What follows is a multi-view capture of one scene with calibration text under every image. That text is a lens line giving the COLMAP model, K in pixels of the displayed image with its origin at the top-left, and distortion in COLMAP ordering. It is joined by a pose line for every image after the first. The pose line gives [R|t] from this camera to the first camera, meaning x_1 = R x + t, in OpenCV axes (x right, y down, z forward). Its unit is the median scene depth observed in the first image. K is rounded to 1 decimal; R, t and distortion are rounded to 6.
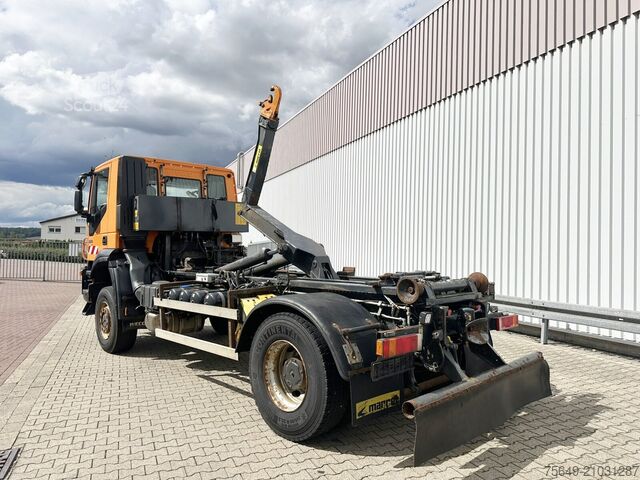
lens RADIAL K [[453.5, 0, 324.6], [0, 453.5, 241.6], [0, 0, 1]] dist [0.040933, -0.040194]
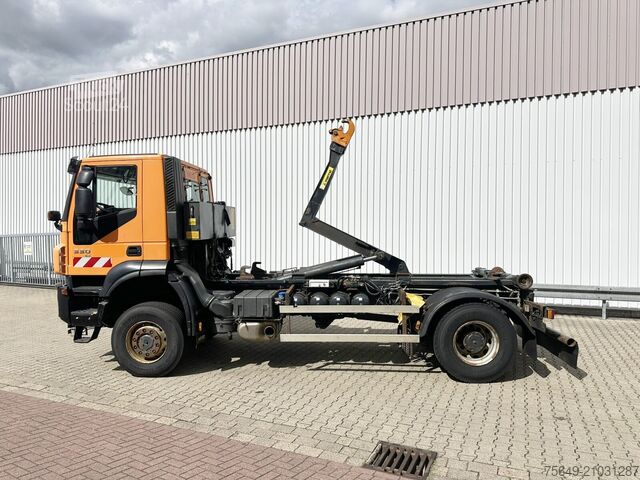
lens RADIAL K [[453.5, 0, 314.1], [0, 453.5, 241.5], [0, 0, 1]] dist [0.040933, -0.040194]
pose [[0.728613, -0.024606, 0.684484, -1.150974], [-0.008381, 0.998959, 0.044832, -0.085605], [-0.684875, -0.038402, 0.727648, 0.201618]]
